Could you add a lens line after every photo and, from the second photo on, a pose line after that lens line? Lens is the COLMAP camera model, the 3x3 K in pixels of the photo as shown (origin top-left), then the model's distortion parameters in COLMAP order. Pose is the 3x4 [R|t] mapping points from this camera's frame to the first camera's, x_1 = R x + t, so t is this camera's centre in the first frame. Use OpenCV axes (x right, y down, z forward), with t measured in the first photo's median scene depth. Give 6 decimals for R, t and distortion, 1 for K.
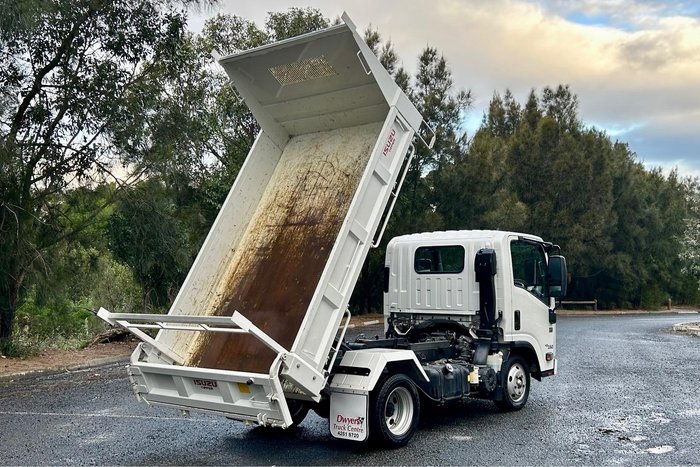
lens RADIAL K [[833.8, 0, 365.4], [0, 833.8, 200.2], [0, 0, 1]] dist [0.010679, -0.000922]
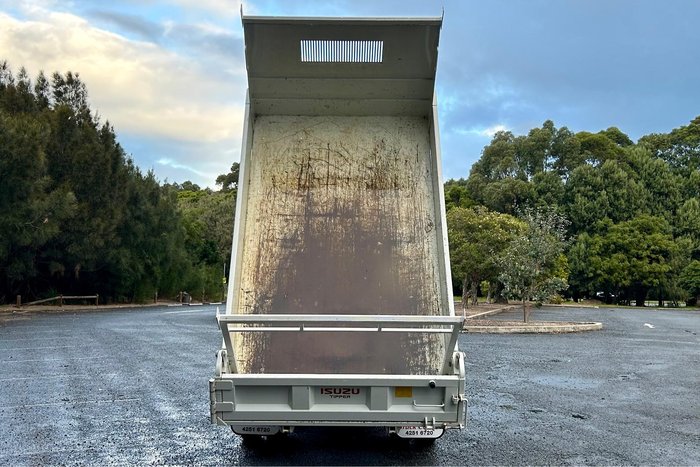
lens RADIAL K [[822.1, 0, 346.9], [0, 822.1, 221.3], [0, 0, 1]] dist [0.153793, -0.420694]
pose [[0.766517, 0.051312, 0.640170, -0.543707], [-0.071579, 0.997418, 0.005759, 0.023599], [-0.638222, -0.050237, 0.768211, 0.234073]]
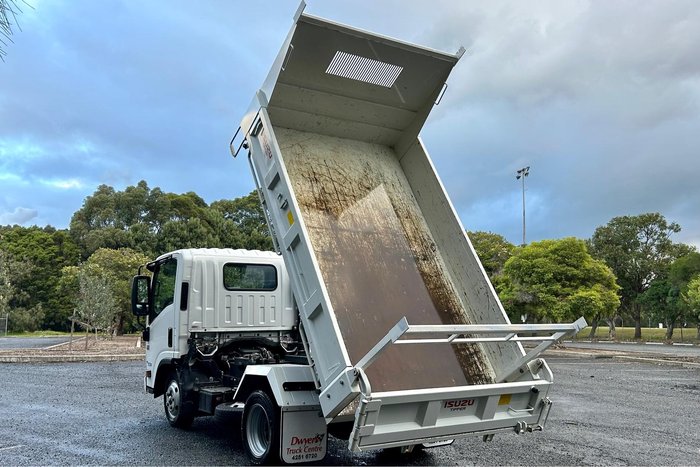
lens RADIAL K [[675.3, 0, 352.0], [0, 675.3, 240.1], [0, 0, 1]] dist [0.172660, -0.626363]
pose [[0.288513, 0.106662, 0.951516, -0.661207], [-0.090236, 0.992382, -0.083882, 0.084983], [-0.953214, -0.061660, 0.295940, 0.646311]]
